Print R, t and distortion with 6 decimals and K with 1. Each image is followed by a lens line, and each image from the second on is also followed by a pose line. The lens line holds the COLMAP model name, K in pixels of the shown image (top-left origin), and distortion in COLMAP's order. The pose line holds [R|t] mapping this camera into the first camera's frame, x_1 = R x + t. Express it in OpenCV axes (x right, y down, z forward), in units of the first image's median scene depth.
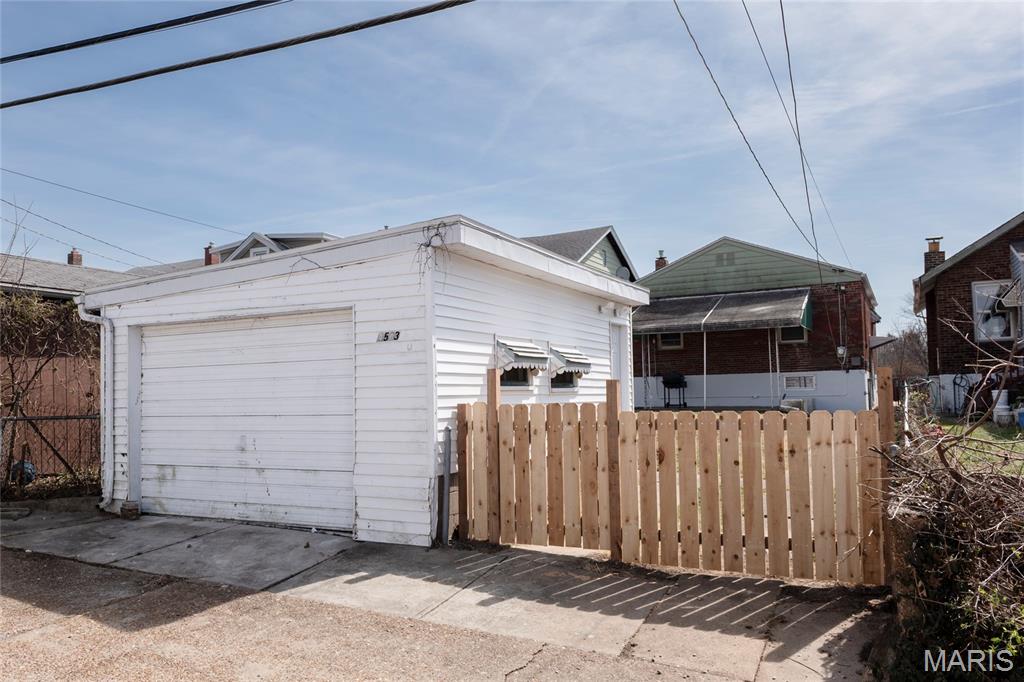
lens RADIAL K [[674.4, 0, 512.0], [0, 674.4, 341.0], [0, 0, 1]] dist [0.001121, 0.000119]
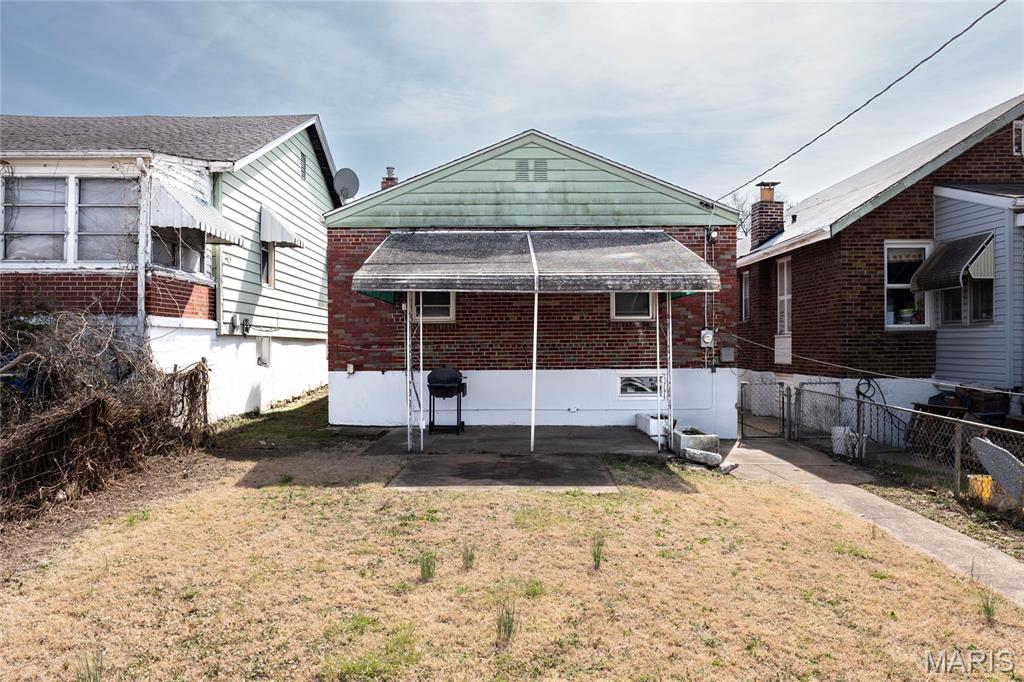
lens RADIAL K [[756.6, 0, 512.0], [0, 756.6, 341.0], [0, 0, 1]] dist [0.046762, 0.000165]
pose [[0.905856, 0.027941, 0.422664, 0.033236], [-0.049258, 0.998001, 0.039595, -0.000169], [-0.420712, -0.056687, 0.905421, 0.434280]]
